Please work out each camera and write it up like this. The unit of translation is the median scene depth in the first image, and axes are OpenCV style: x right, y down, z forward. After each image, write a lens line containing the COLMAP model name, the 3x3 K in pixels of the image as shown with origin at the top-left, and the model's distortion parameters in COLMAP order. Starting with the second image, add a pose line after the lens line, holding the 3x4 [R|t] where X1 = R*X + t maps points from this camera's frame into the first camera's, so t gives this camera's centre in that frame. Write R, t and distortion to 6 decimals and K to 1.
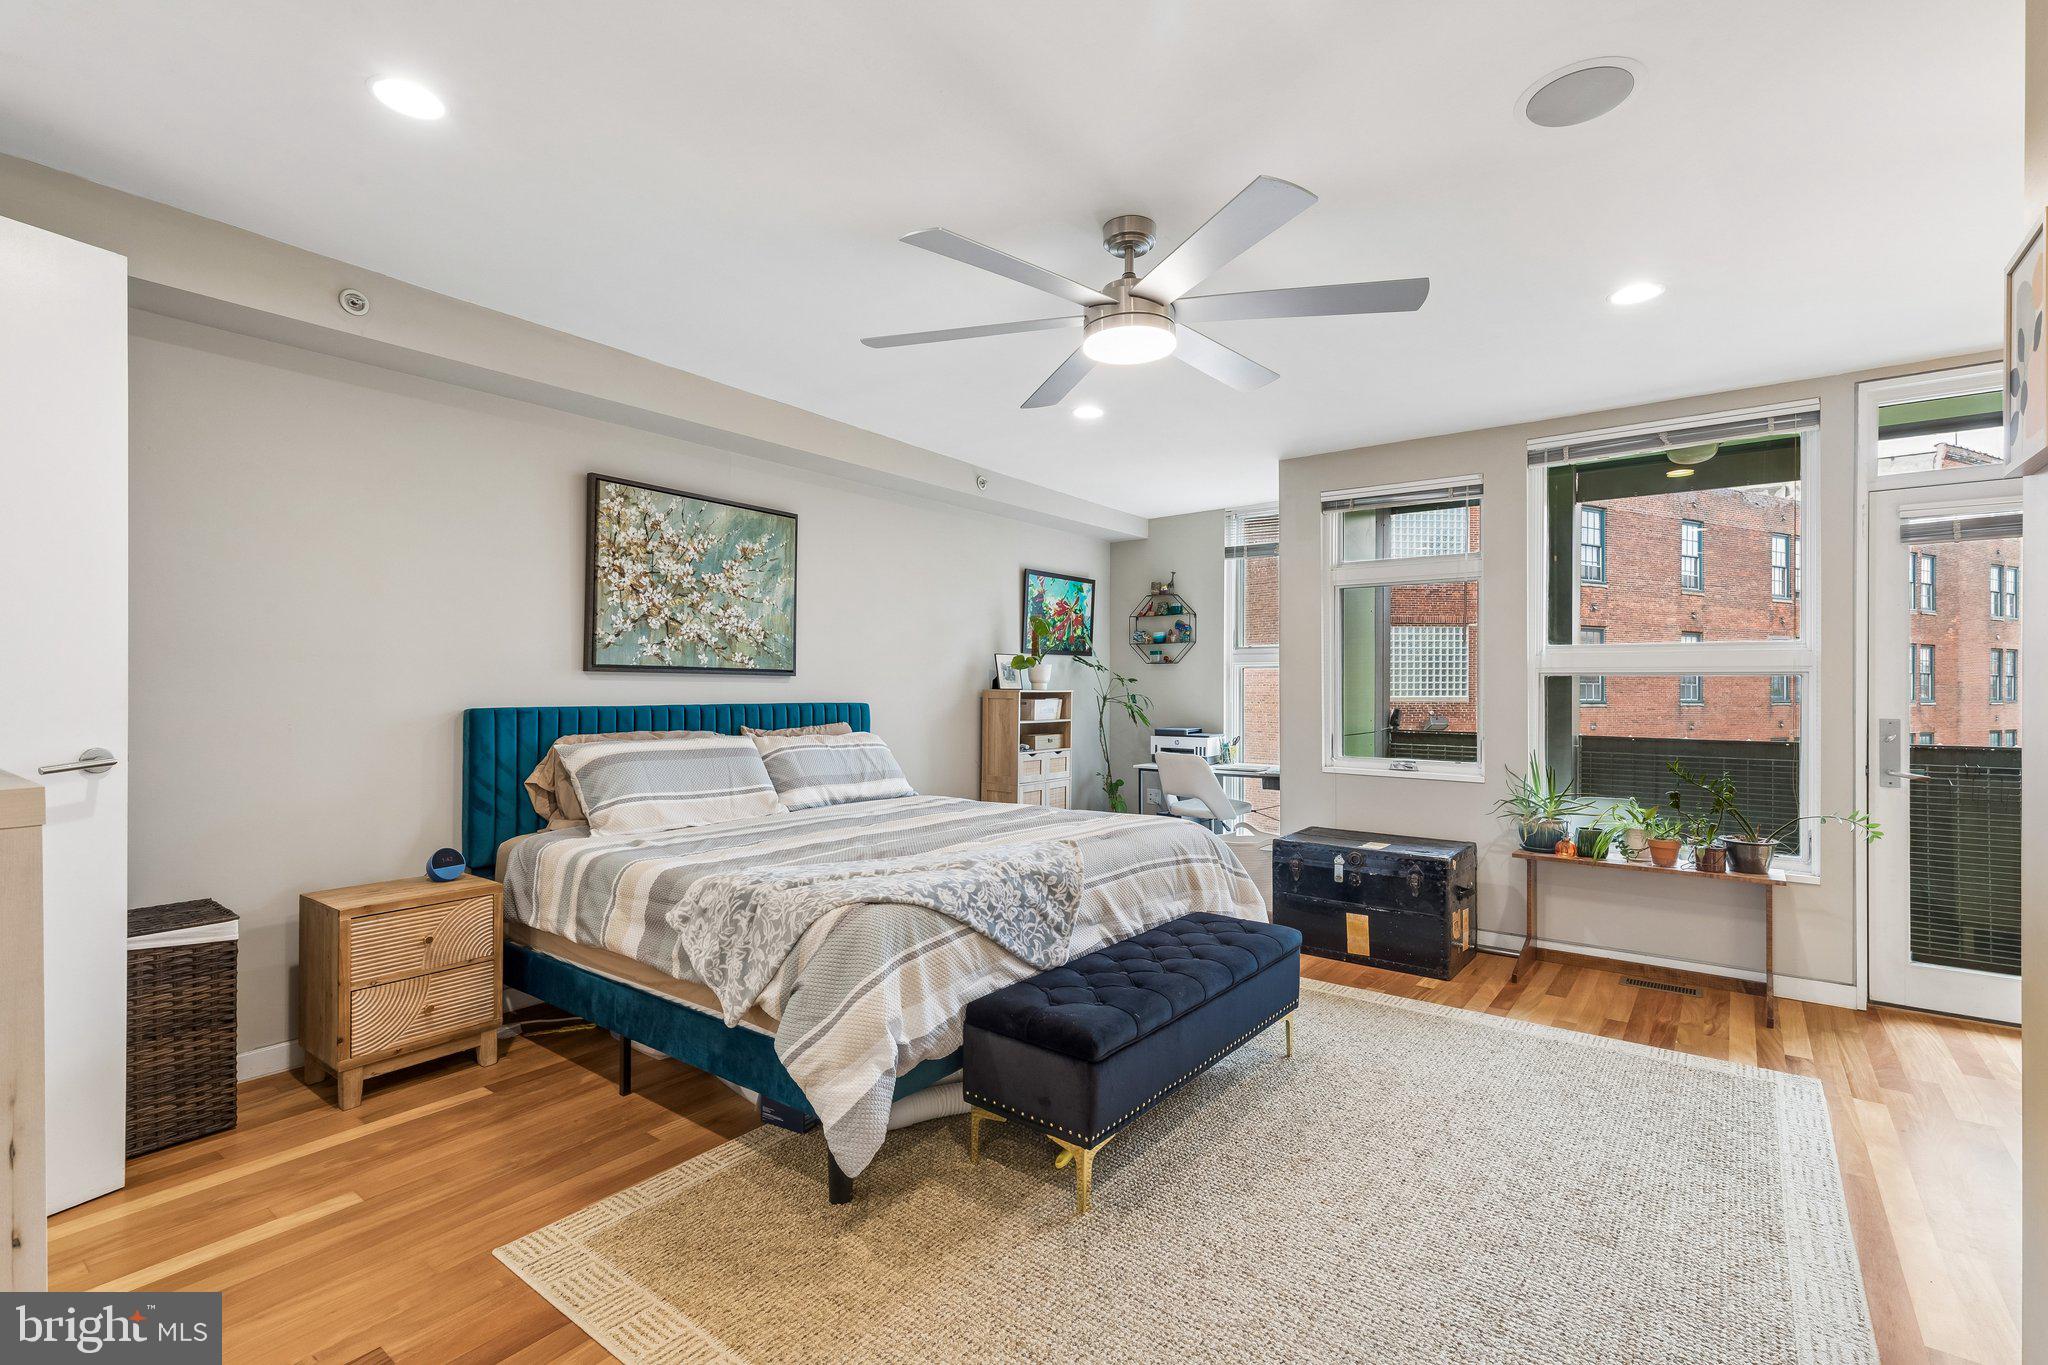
lens RADIAL K [[925.4, 0, 1024.5], [0, 925.4, 688.1], [0, 0, 1]] dist [0.003214, 0.000218]
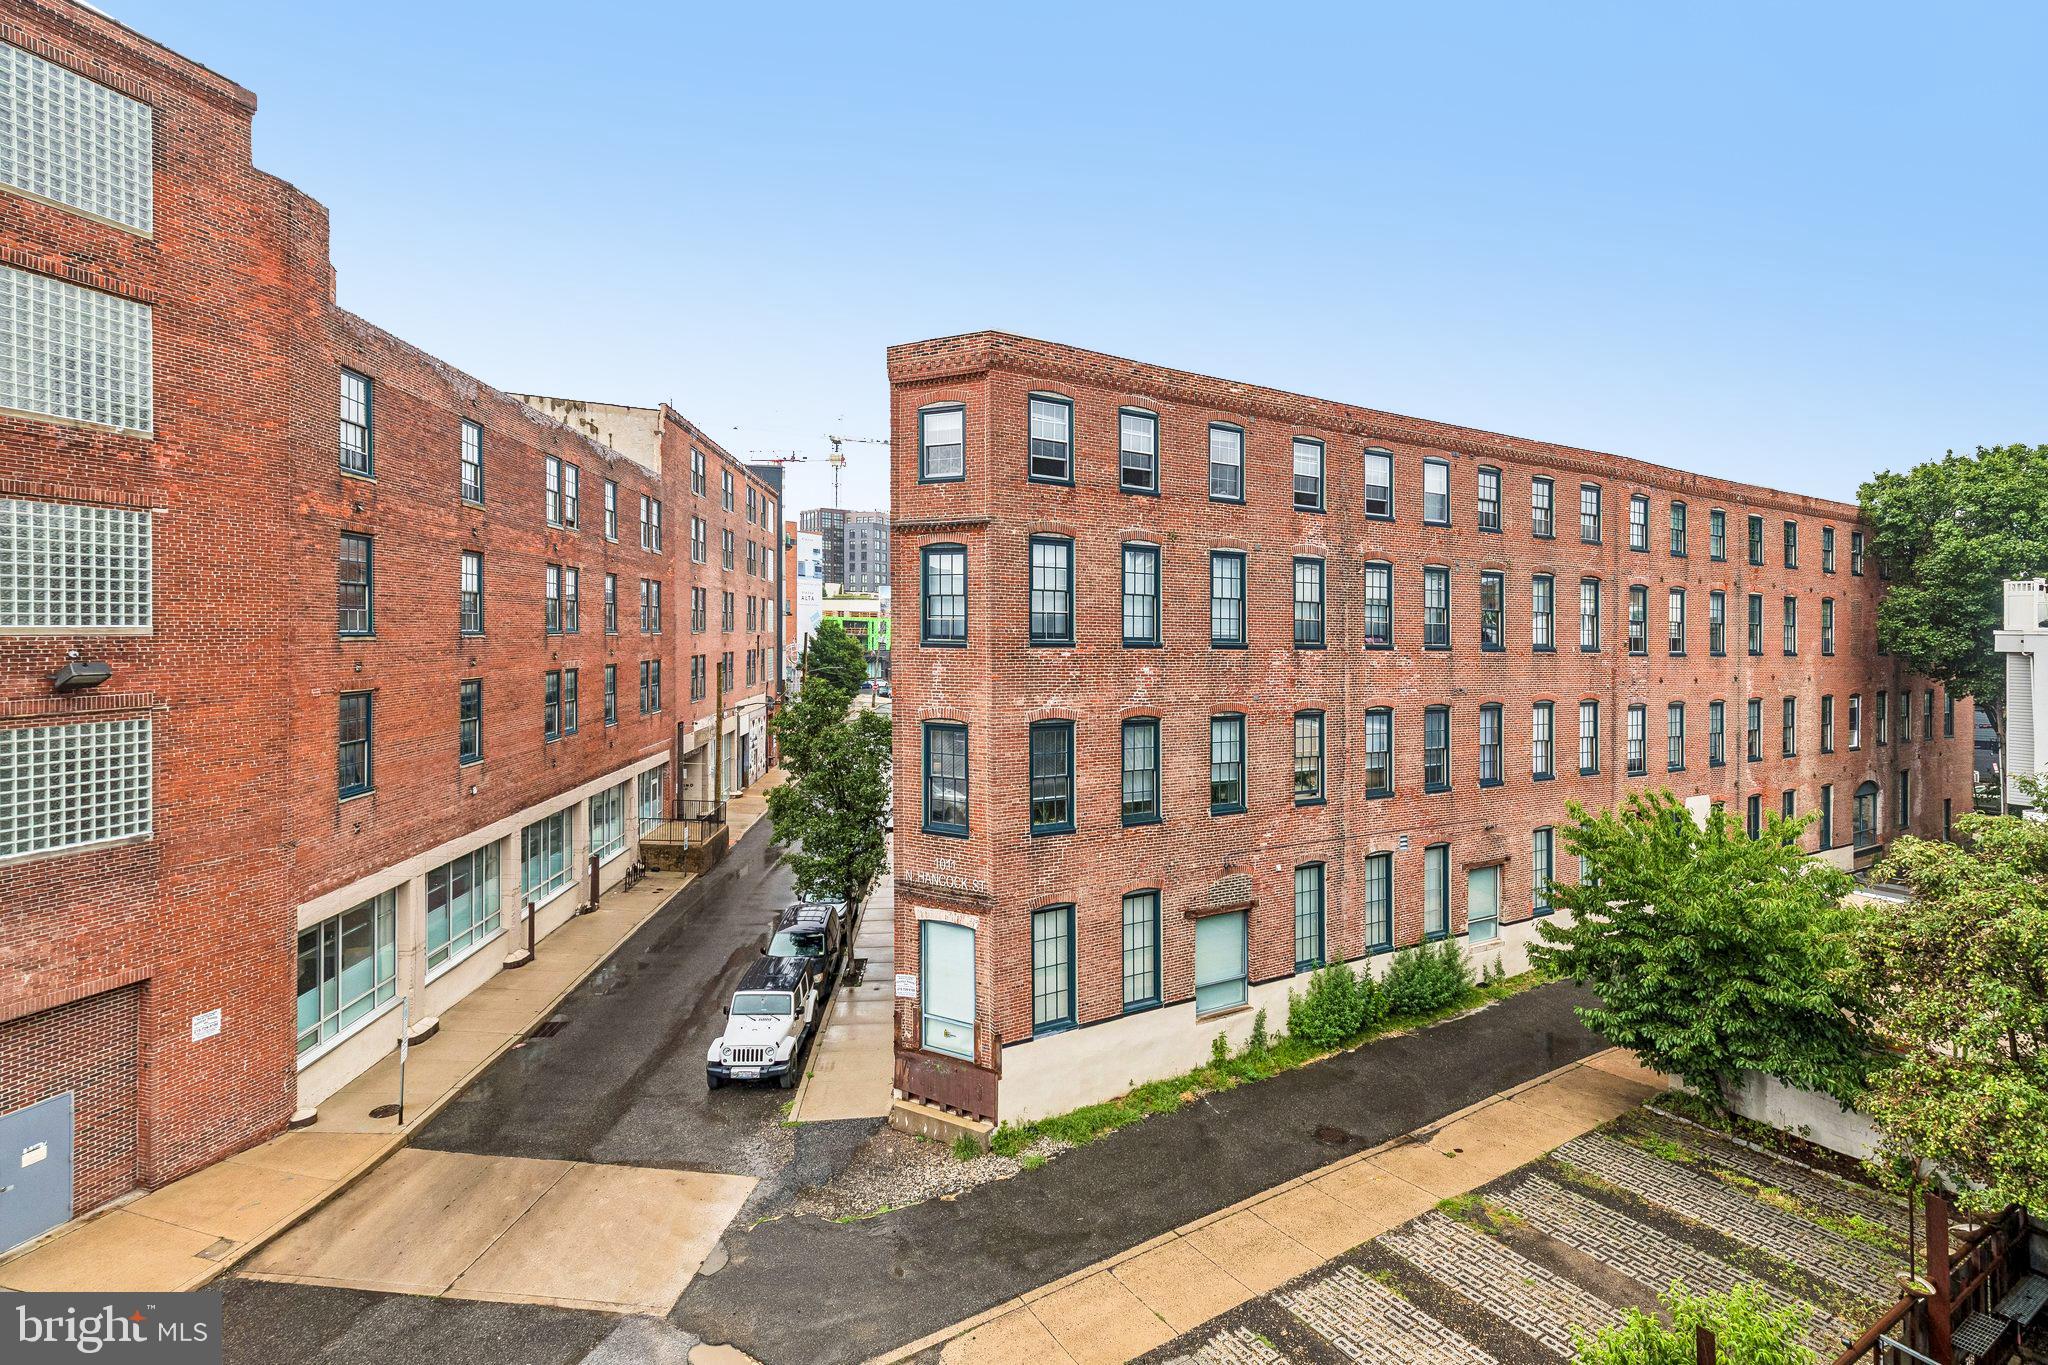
lens RADIAL K [[925.4, 0, 1013.1], [0, 925.4, 636.2], [0, 0, 1]] dist [0.003214, 0.000218]
pose [[0.362627, -0.009246, 0.931888, 0.105490], [-0.005253, 0.999915, 0.011965, 0.004873], [-0.931919, -0.009234, 0.362548, 0.228866]]
